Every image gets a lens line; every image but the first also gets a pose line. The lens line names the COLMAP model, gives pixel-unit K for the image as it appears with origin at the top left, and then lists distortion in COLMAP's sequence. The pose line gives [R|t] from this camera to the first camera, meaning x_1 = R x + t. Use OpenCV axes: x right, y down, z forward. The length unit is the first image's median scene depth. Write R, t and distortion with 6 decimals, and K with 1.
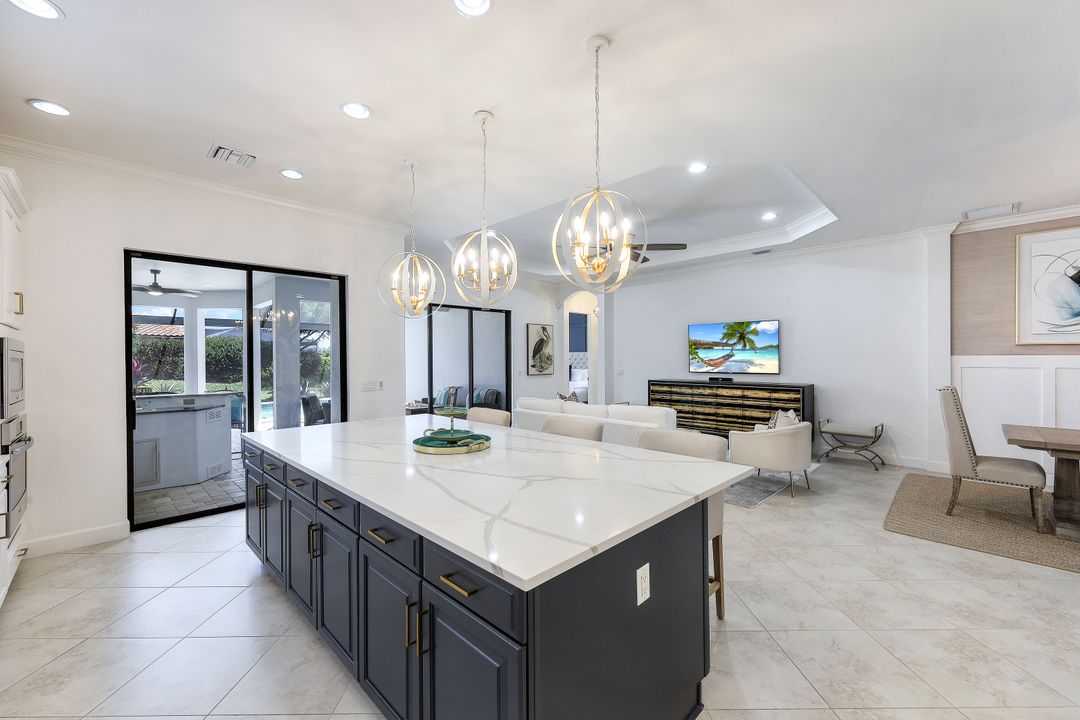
lens RADIAL K [[443.8, 0, 538.0], [0, 443.8, 359.3], [0, 0, 1]] dist [0.002596, 0.000058]
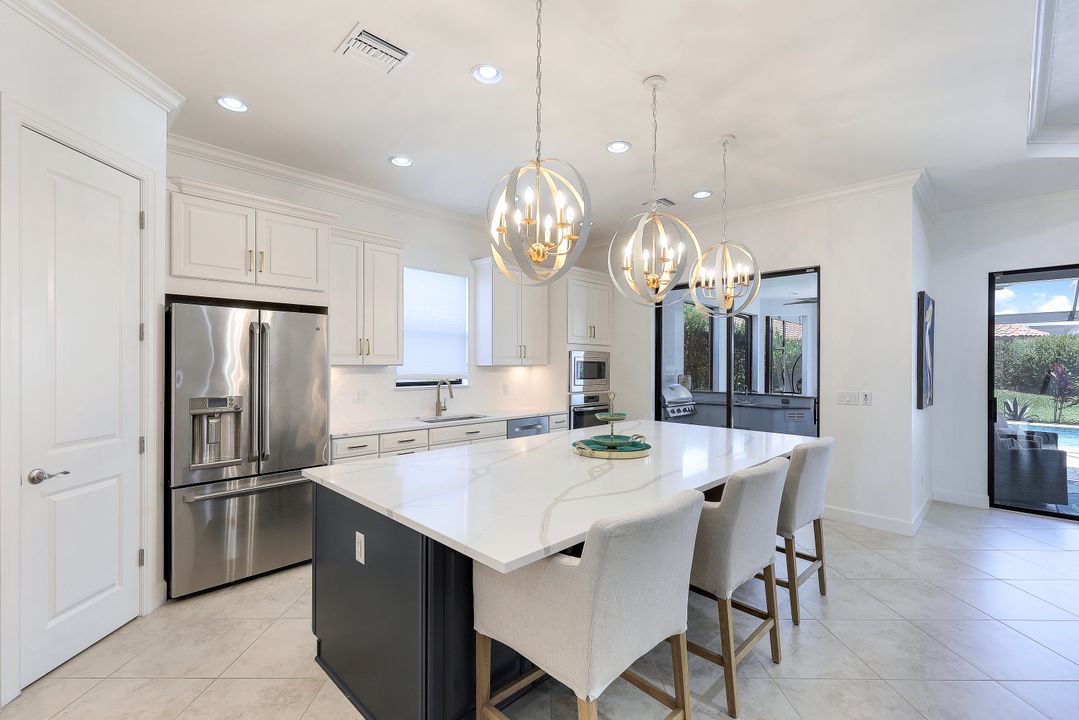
lens RADIAL K [[470.0, 0, 537.9], [0, 470.0, 363.7], [0, 0, 1]] dist [-0.000039, 0.000216]
pose [[-0.002846, 0.008266, -0.999962, 0.347638], [-0.008369, 0.999931, 0.008290, -0.002215], [0.999961, 0.008392, -0.002776, 0.340828]]
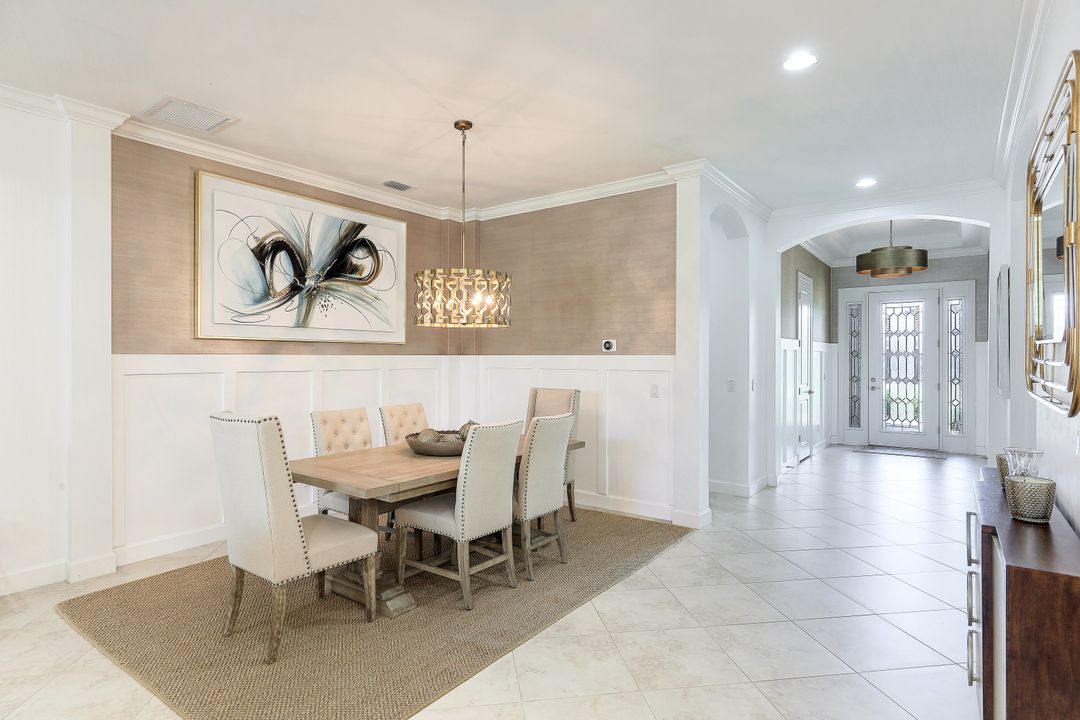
lens RADIAL K [[564.2, 0, 540.0], [0, 564.2, 360.0], [0, 0, 1]] dist [0.001953, 0.000681]
pose [[-0.140949, -0.000637, 0.990017, 0.137375], [0.005609, 0.999983, 0.001442, -0.000001], [-0.990001, 0.005756, -0.140943, 0.465109]]
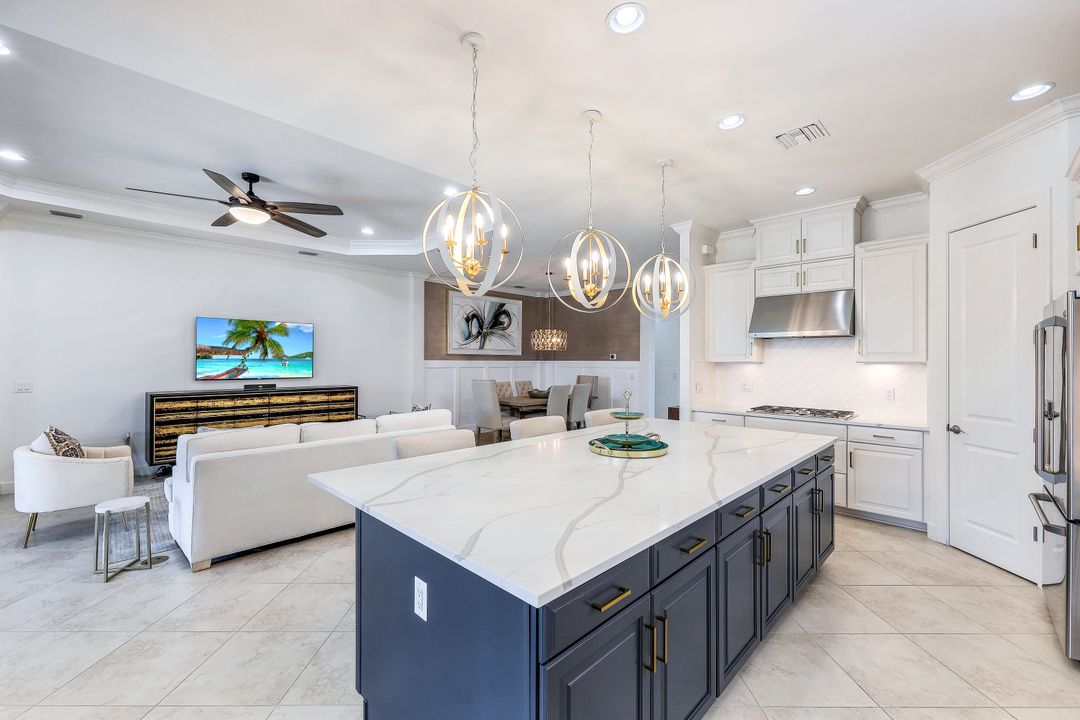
lens RADIAL K [[448.4, 0, 540.0], [0, 448.4, 360.0], [0, 0, 1]] dist [0.001040, 0.000137]
pose [[-0.000676, 0.007454, 0.999972, -0.484060], [0.002033, 0.999970, -0.007452, 0.001657], [-0.999998, 0.002028, -0.000691, 0.485757]]
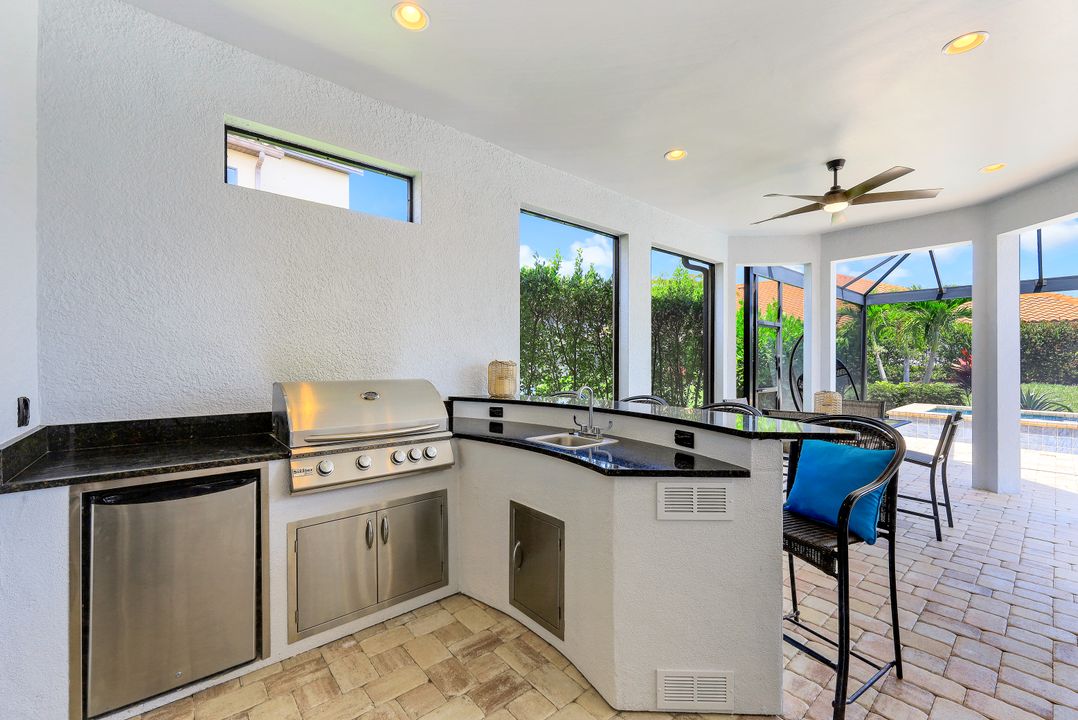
lens RADIAL K [[441.8, 0, 518.0], [0, 441.8, 362.3], [0, 0, 1]] dist [-0.001620, -0.000200]
pose [[-0.112089, 0.001021, -0.993698, -0.376406], [0.003501, 0.999994, 0.000632, 0.031751], [0.993692, -0.003408, -0.112092, 0.807073]]
